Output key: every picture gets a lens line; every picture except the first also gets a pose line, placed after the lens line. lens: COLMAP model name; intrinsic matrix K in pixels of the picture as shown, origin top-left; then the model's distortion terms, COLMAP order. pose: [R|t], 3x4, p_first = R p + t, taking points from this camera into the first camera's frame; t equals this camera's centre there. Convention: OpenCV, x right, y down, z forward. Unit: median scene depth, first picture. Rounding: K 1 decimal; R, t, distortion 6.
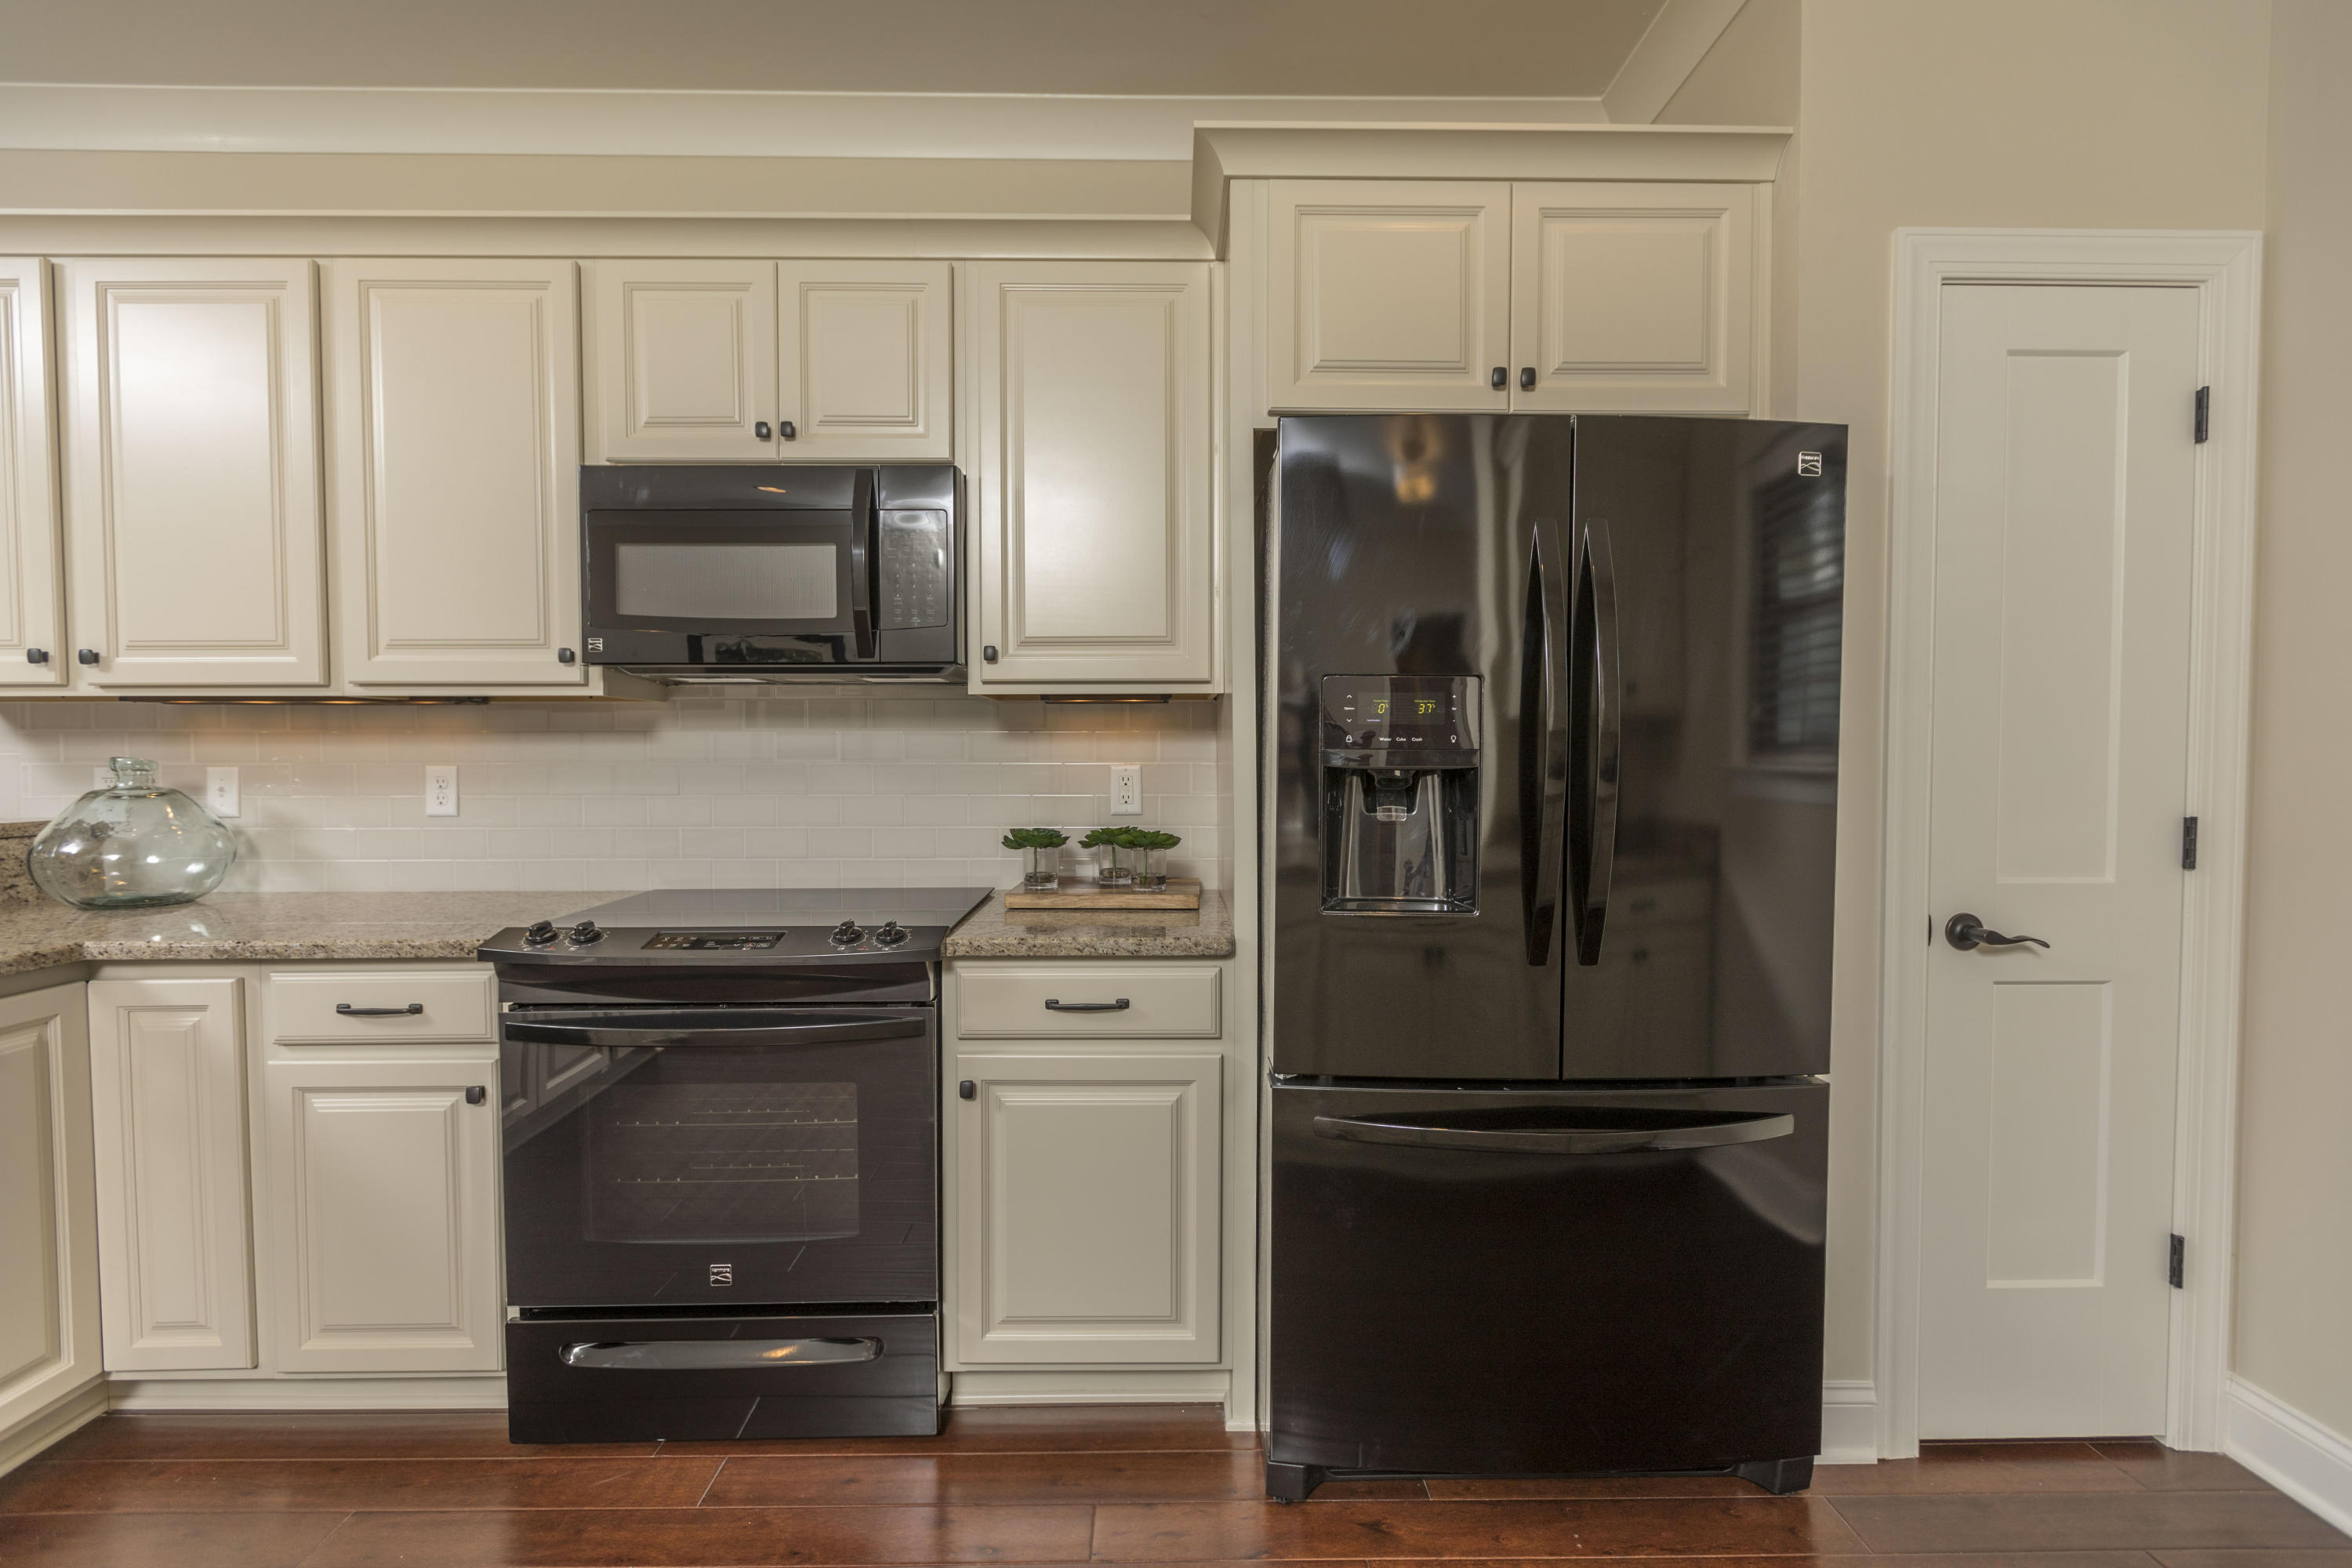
lens RADIAL K [[1034.8, 0, 1181.0], [0, 1034.8, 779.4], [0, 0, 1]] dist [0.001967, -0.000160]
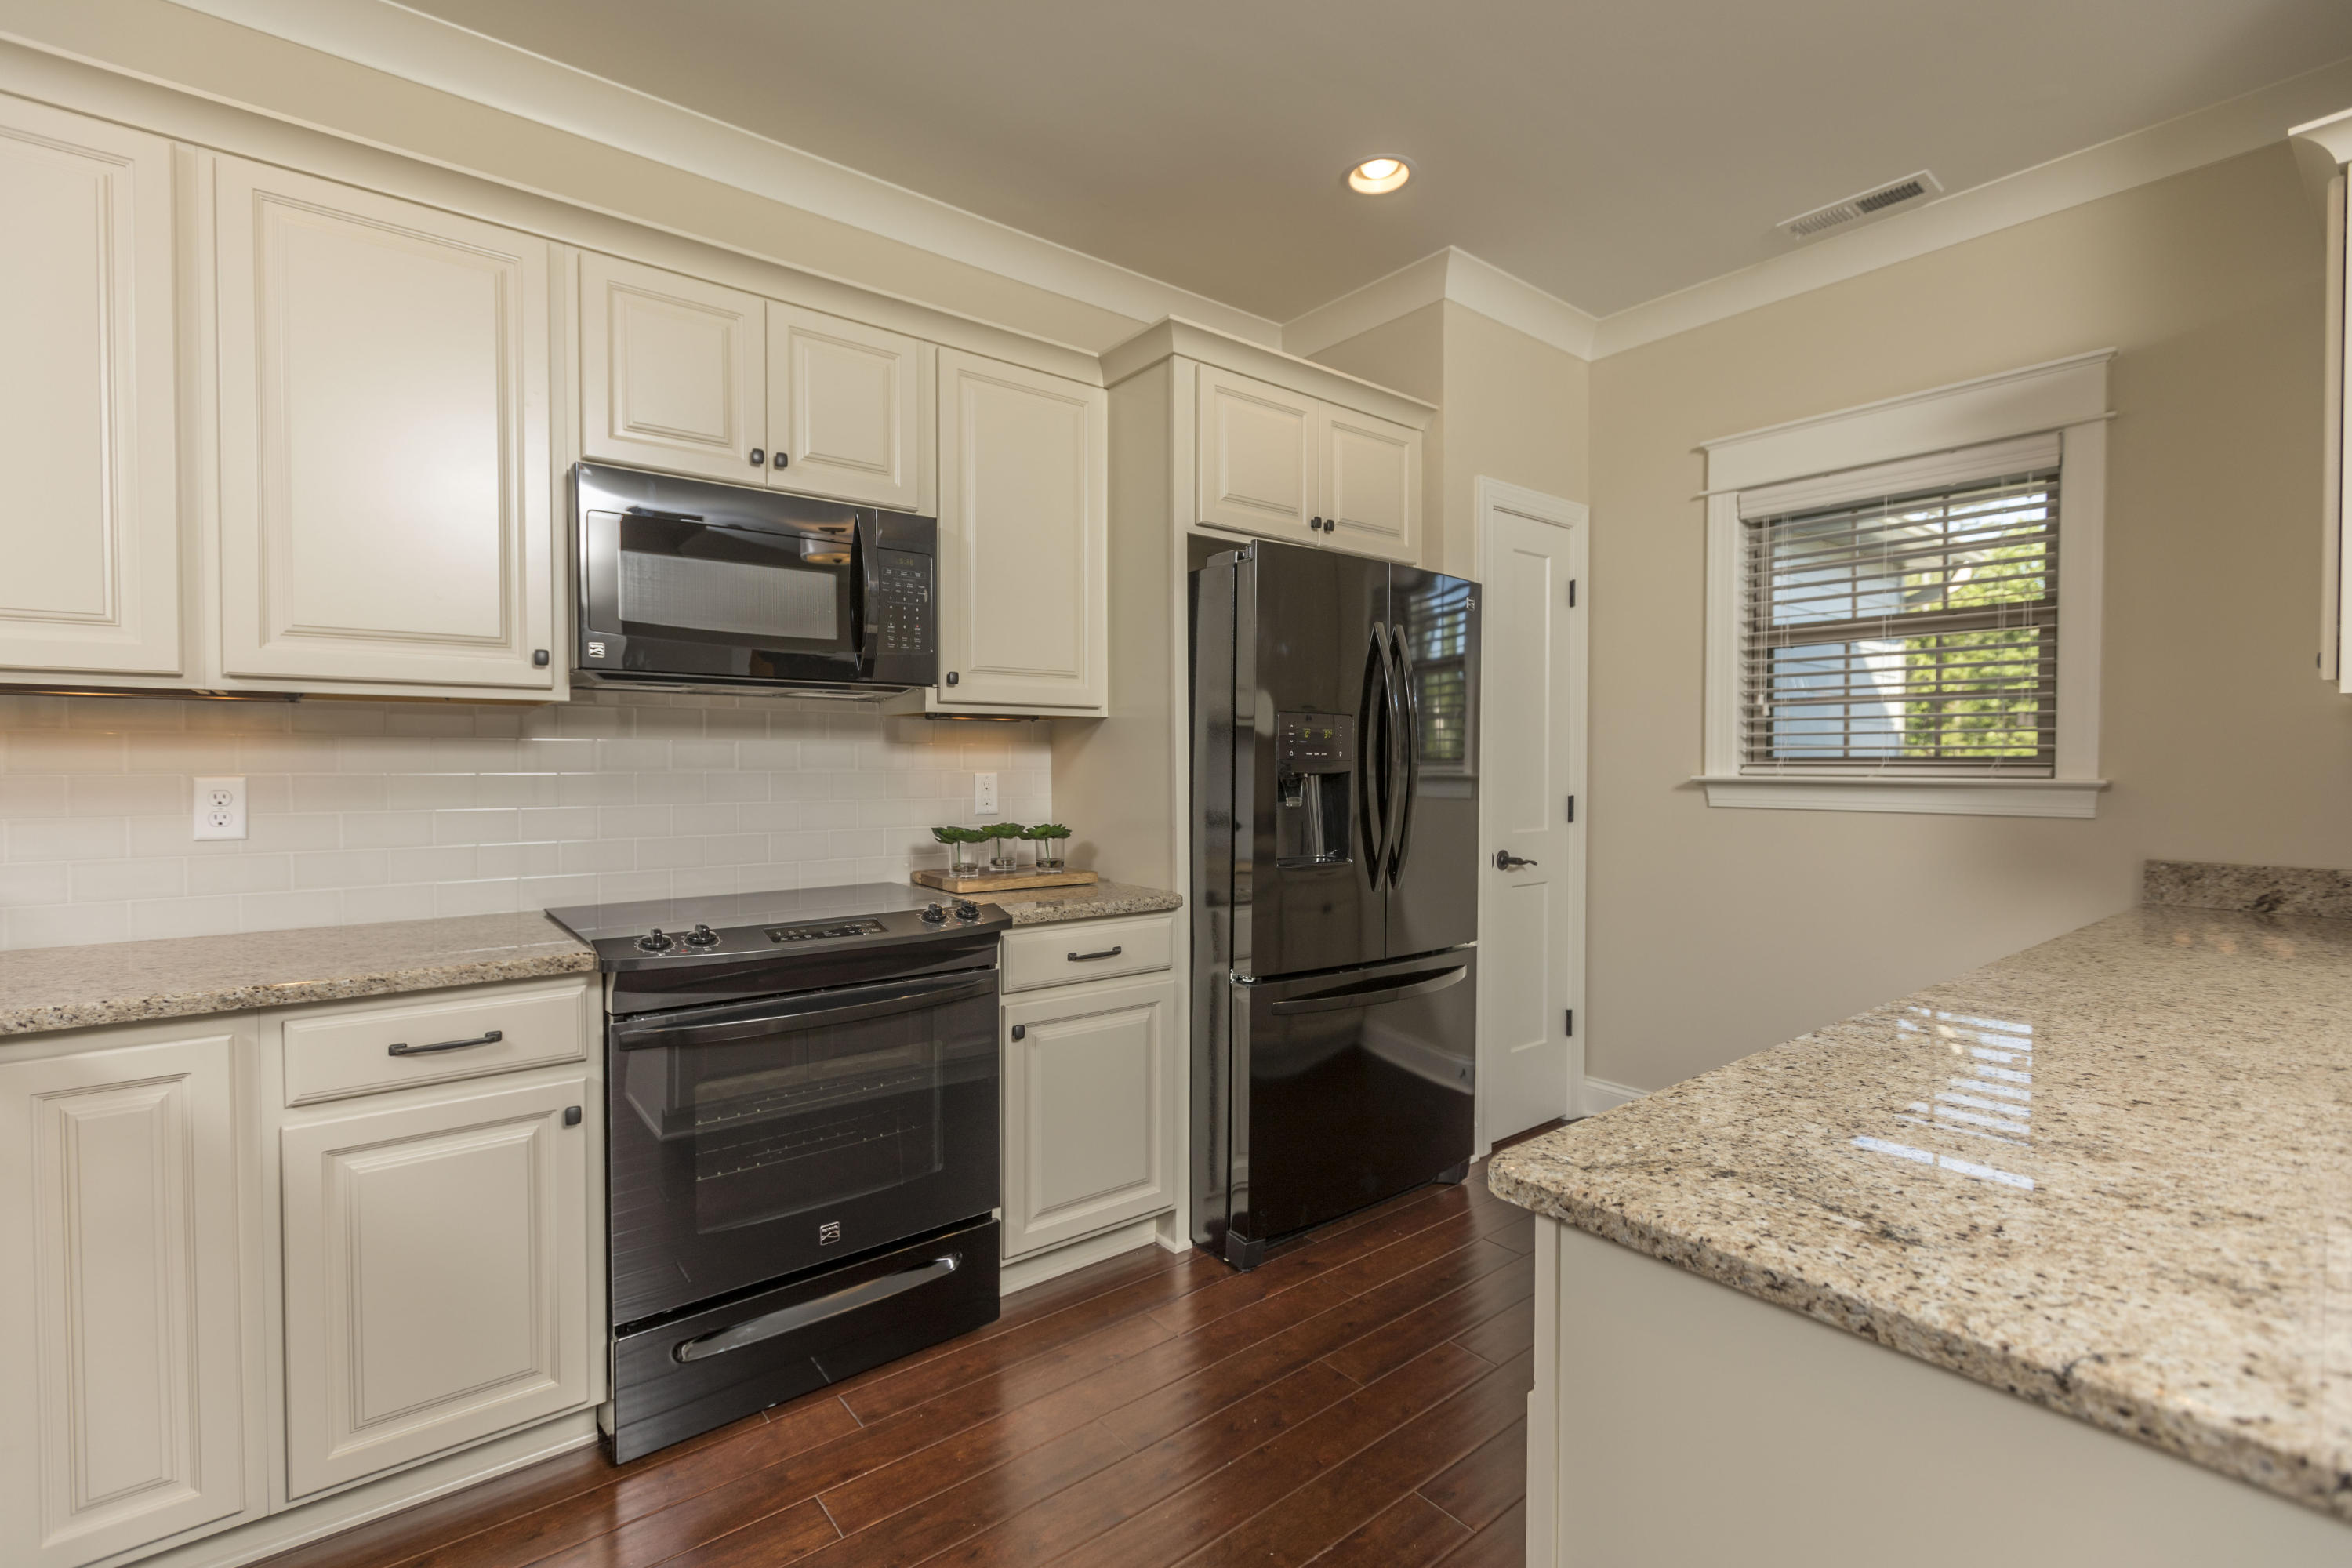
lens RADIAL K [[1034.8, 0, 1181.0], [0, 1034.8, 779.4], [0, 0, 1]] dist [0.001967, -0.000160]
pose [[0.792938, -0.007771, 0.609252, -0.806012], [0.015172, 0.999860, -0.006993, 0.007246], [-0.609113, 0.014788, 0.792946, -0.110783]]
